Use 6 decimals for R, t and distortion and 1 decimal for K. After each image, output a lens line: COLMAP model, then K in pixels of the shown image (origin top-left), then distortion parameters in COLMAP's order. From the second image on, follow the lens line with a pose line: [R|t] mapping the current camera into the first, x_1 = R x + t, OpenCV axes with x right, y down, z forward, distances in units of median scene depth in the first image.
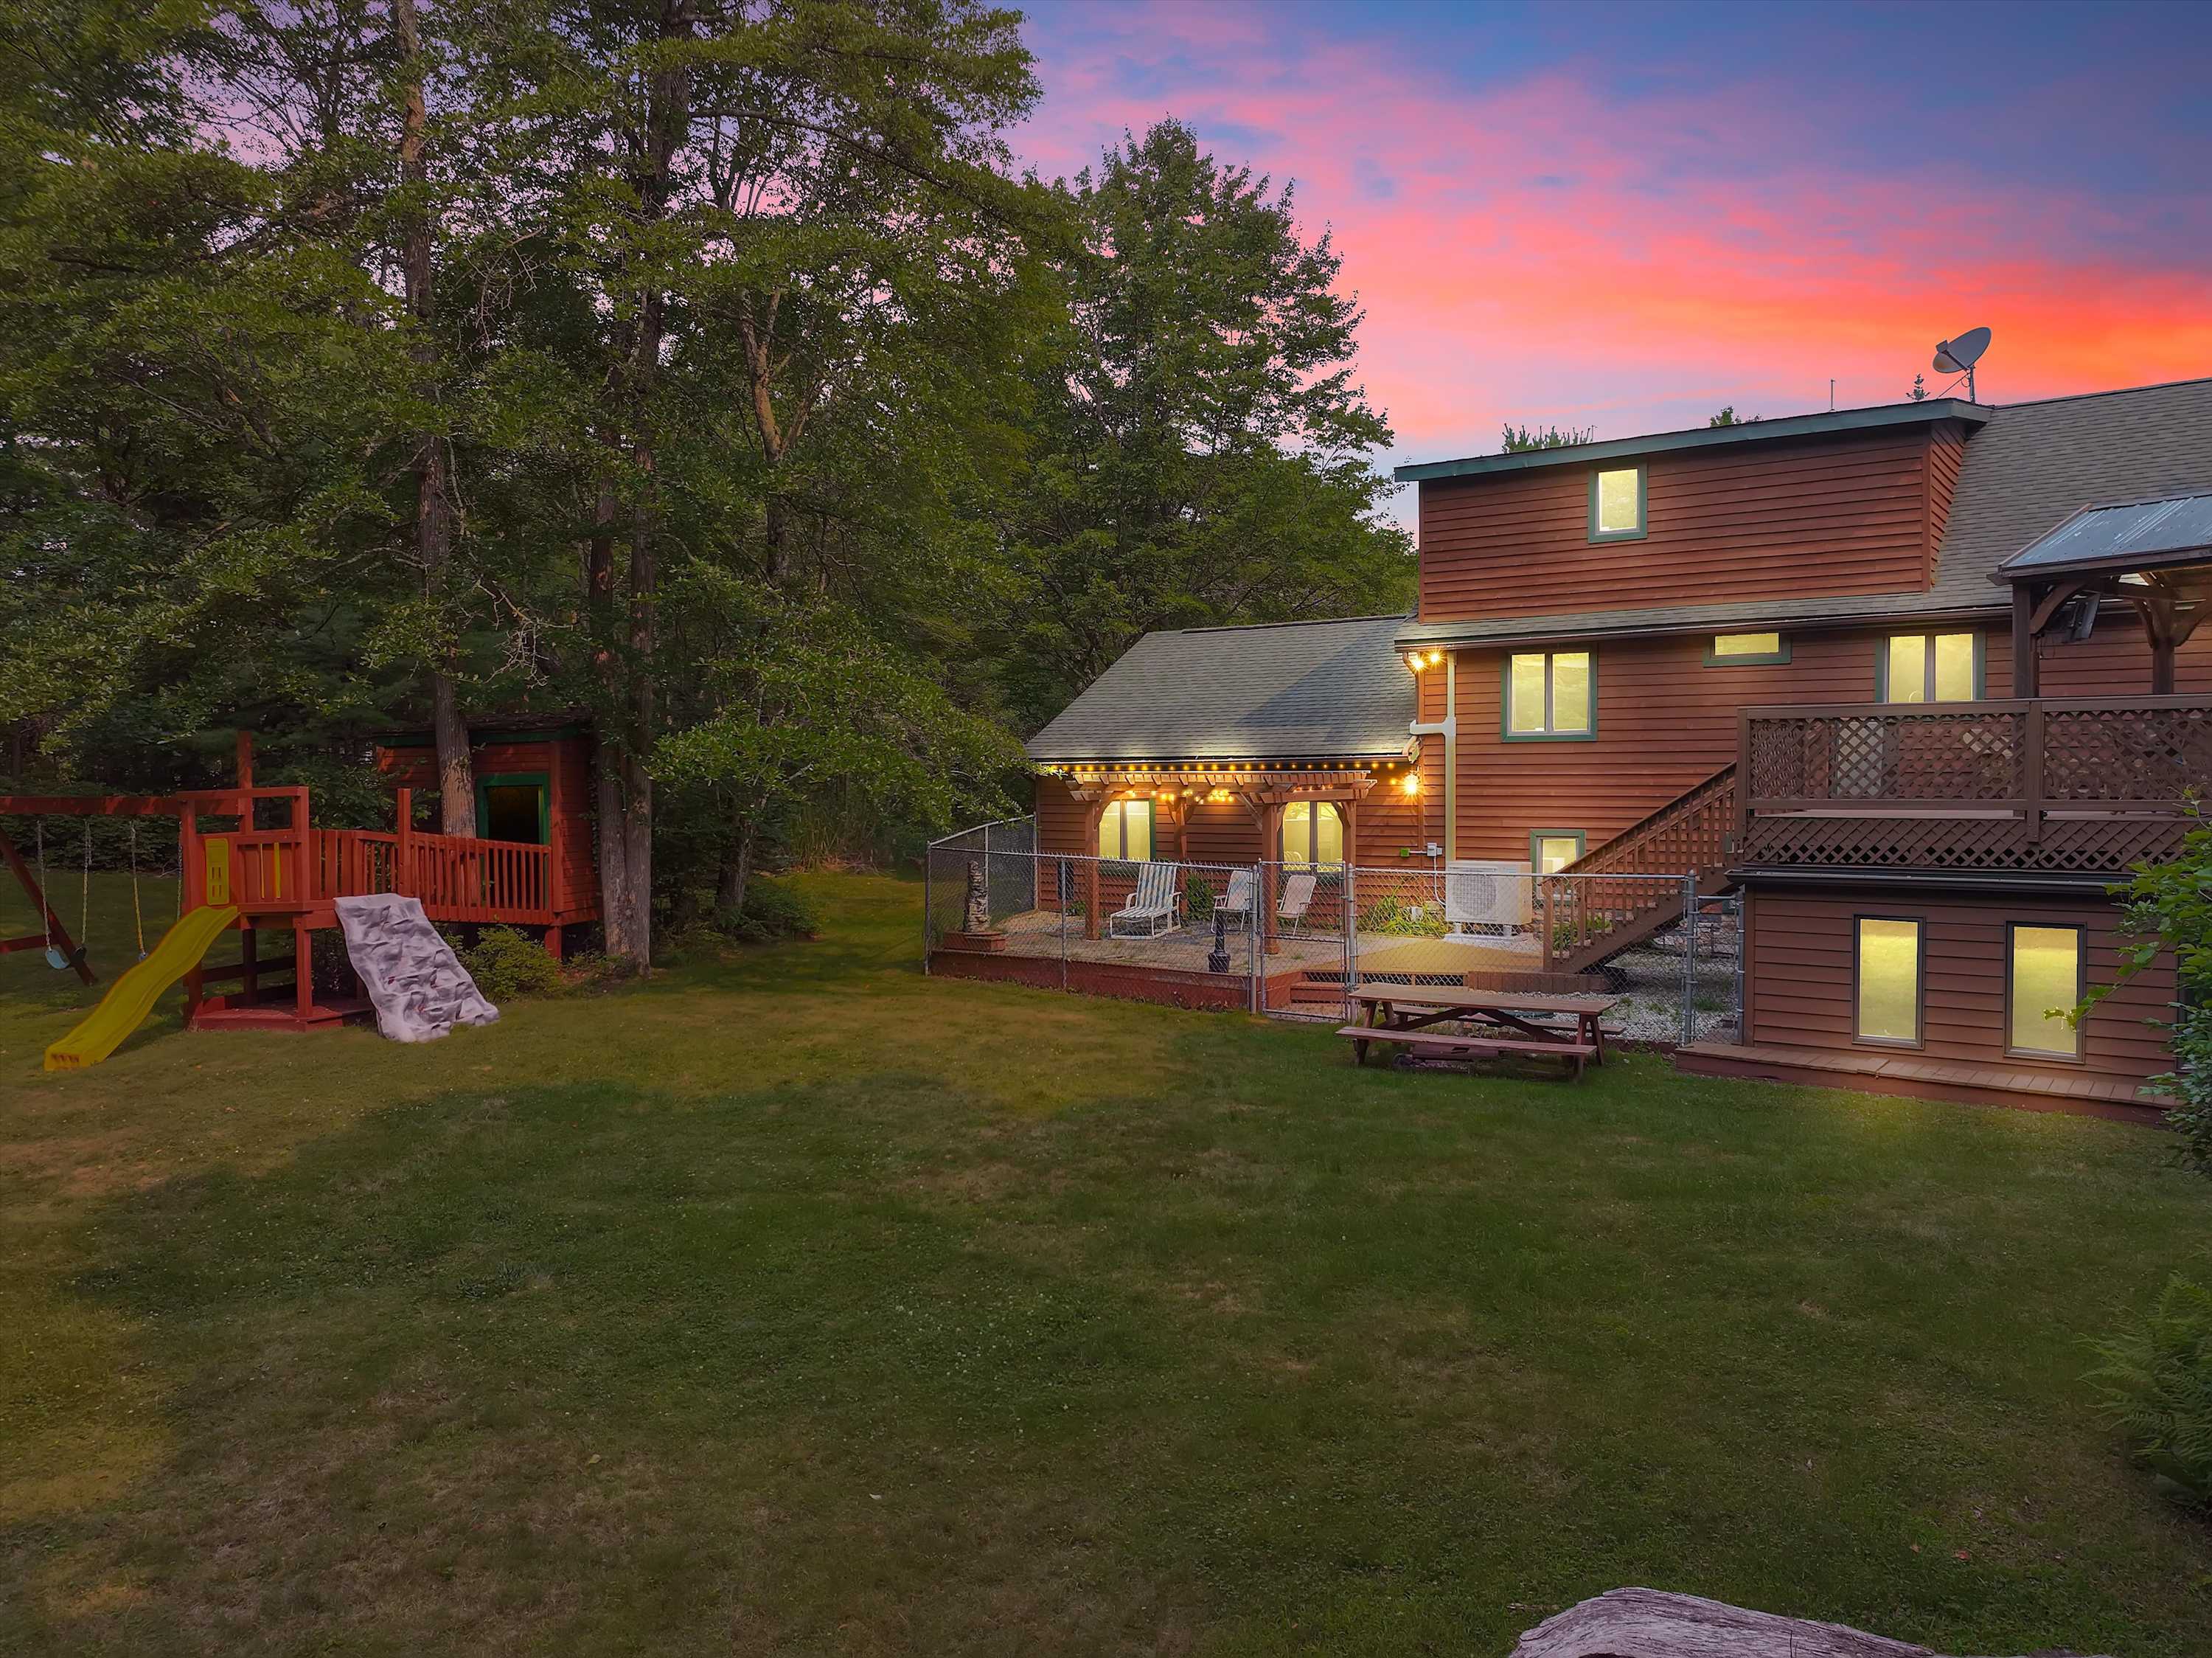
lens RADIAL K [[1568.8, 0, 1112.5], [0, 1568.8, 781.6], [0, 0, 1]] dist [0.007074, -0.006617]
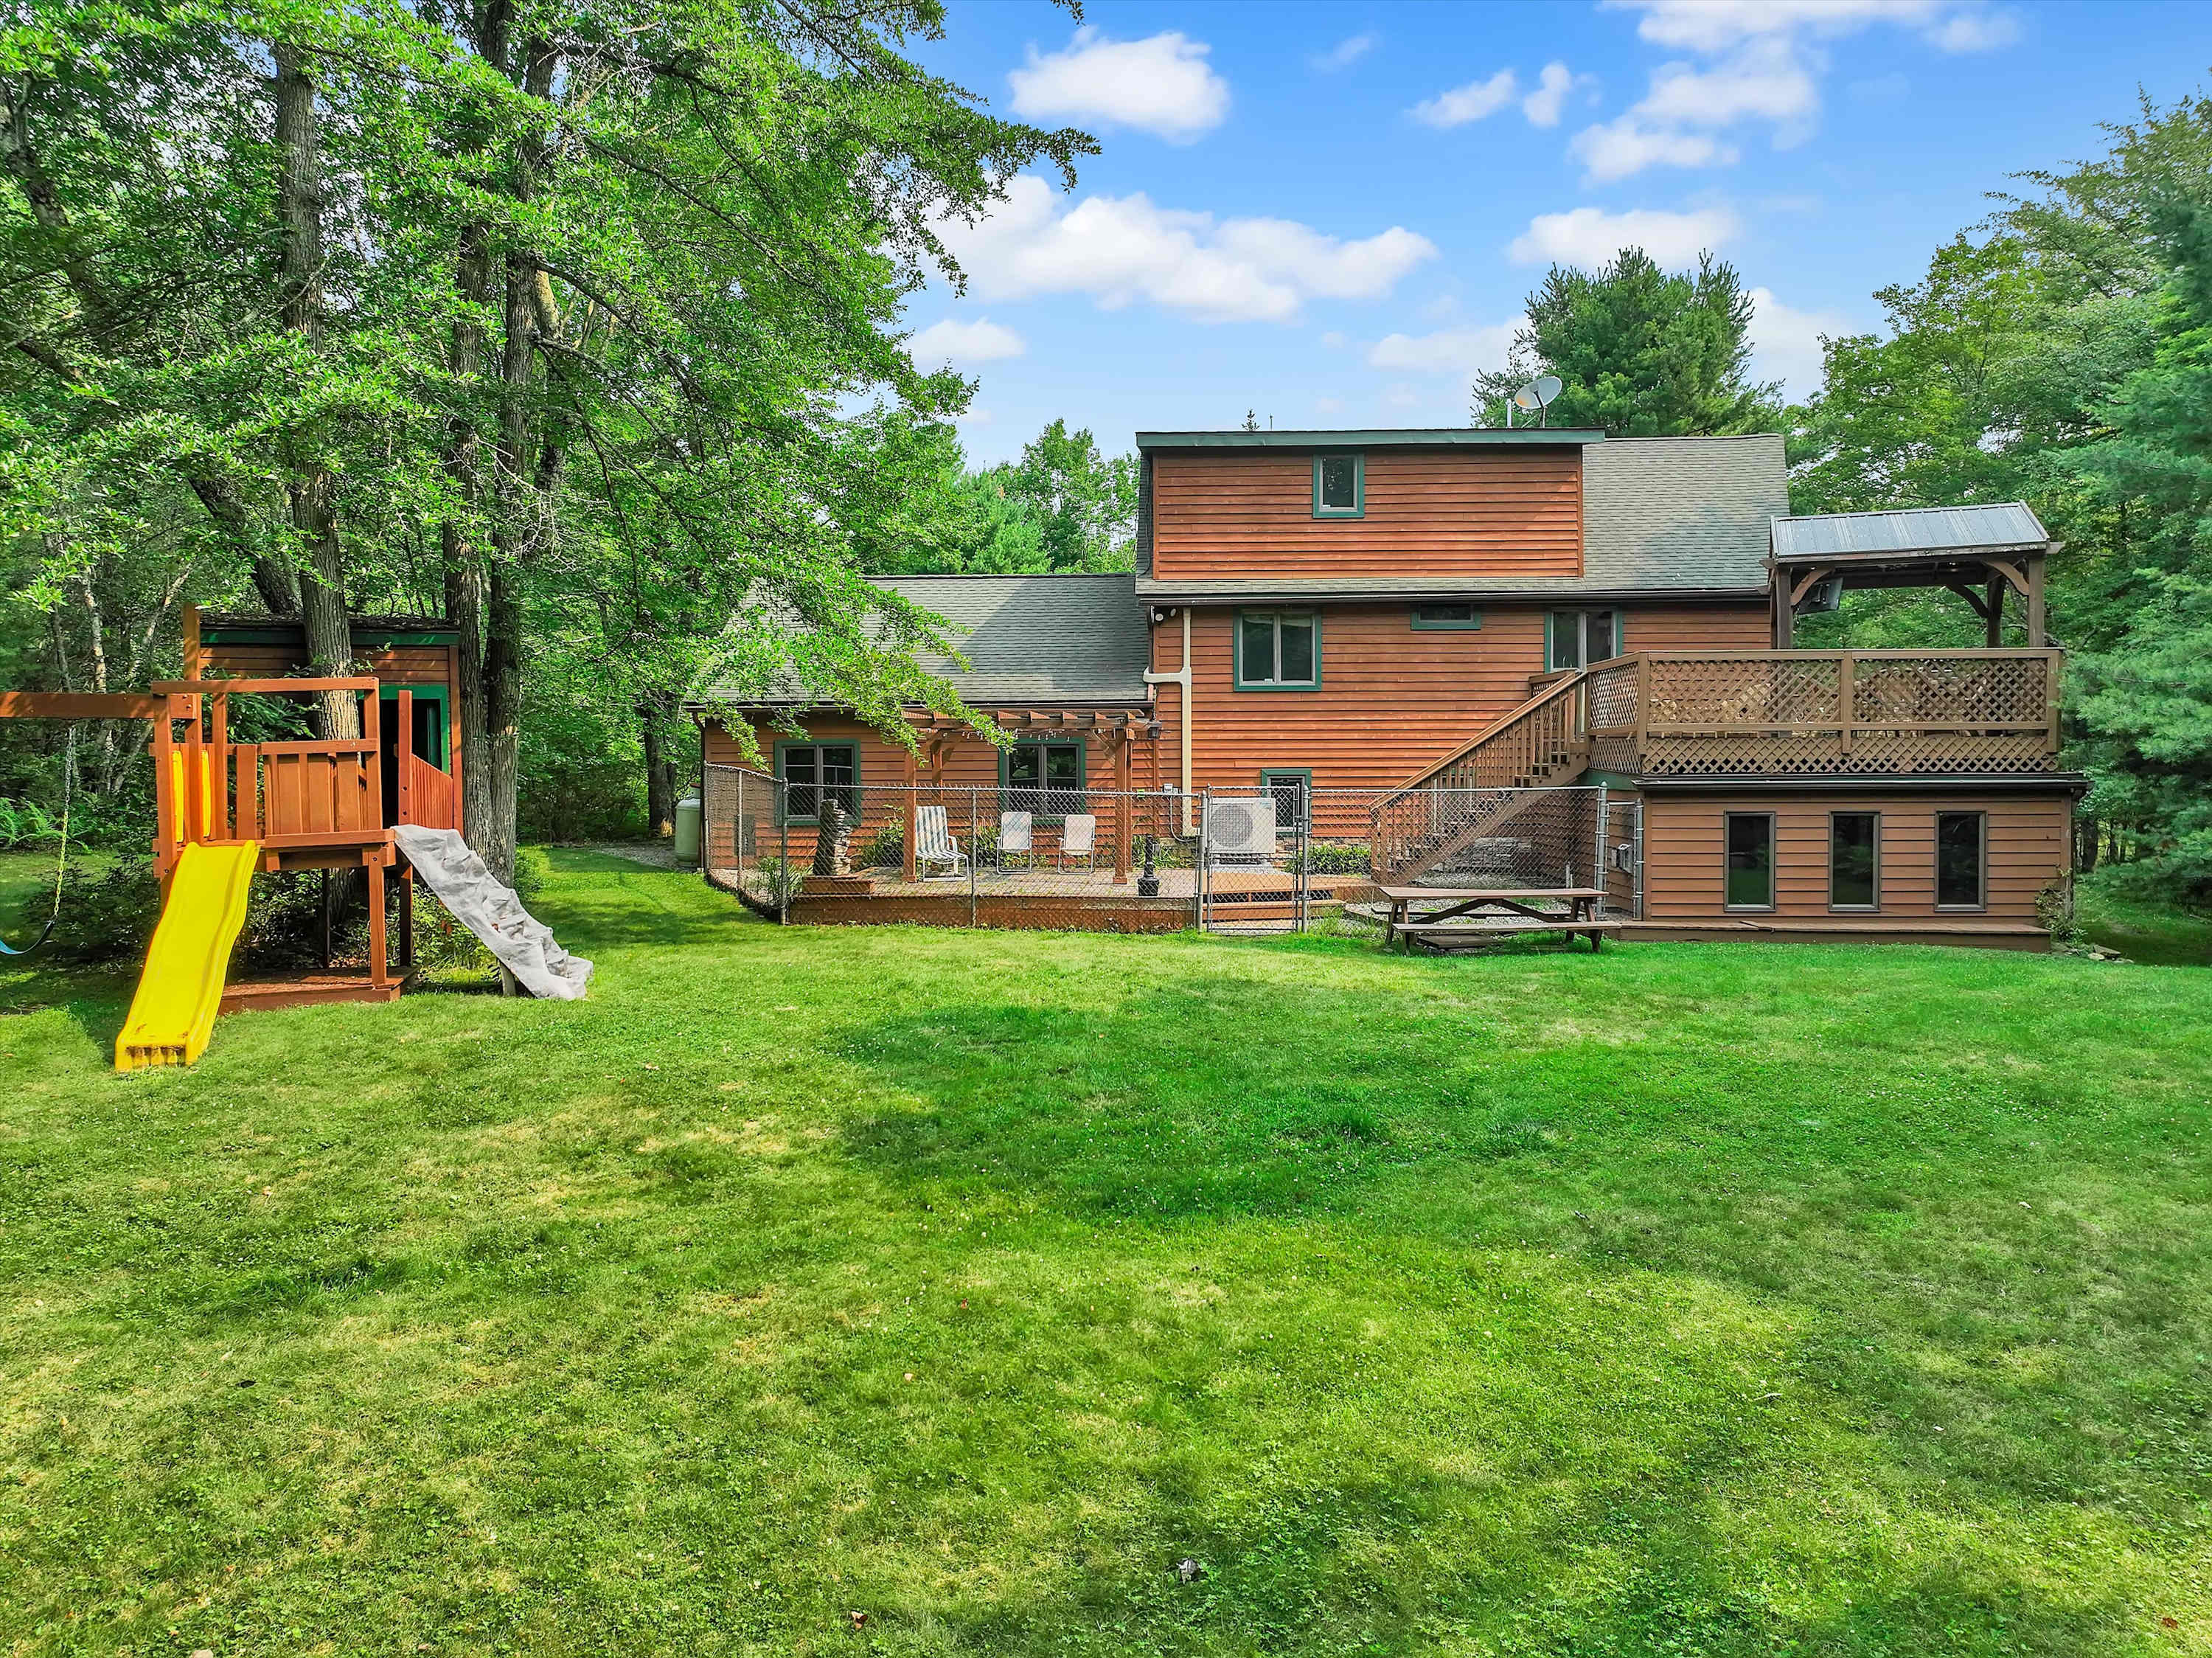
lens RADIAL K [[1568.8, 0, 1112.5], [0, 1568.8, 781.6], [0, 0, 1]] dist [0.007074, -0.006617]
pose [[0.838050, -0.003492, 0.545582, -0.620999], [0.002115, 0.999993, 0.003152, 0.050515], [-0.545589, -0.001487, 0.838052, 0.172622]]
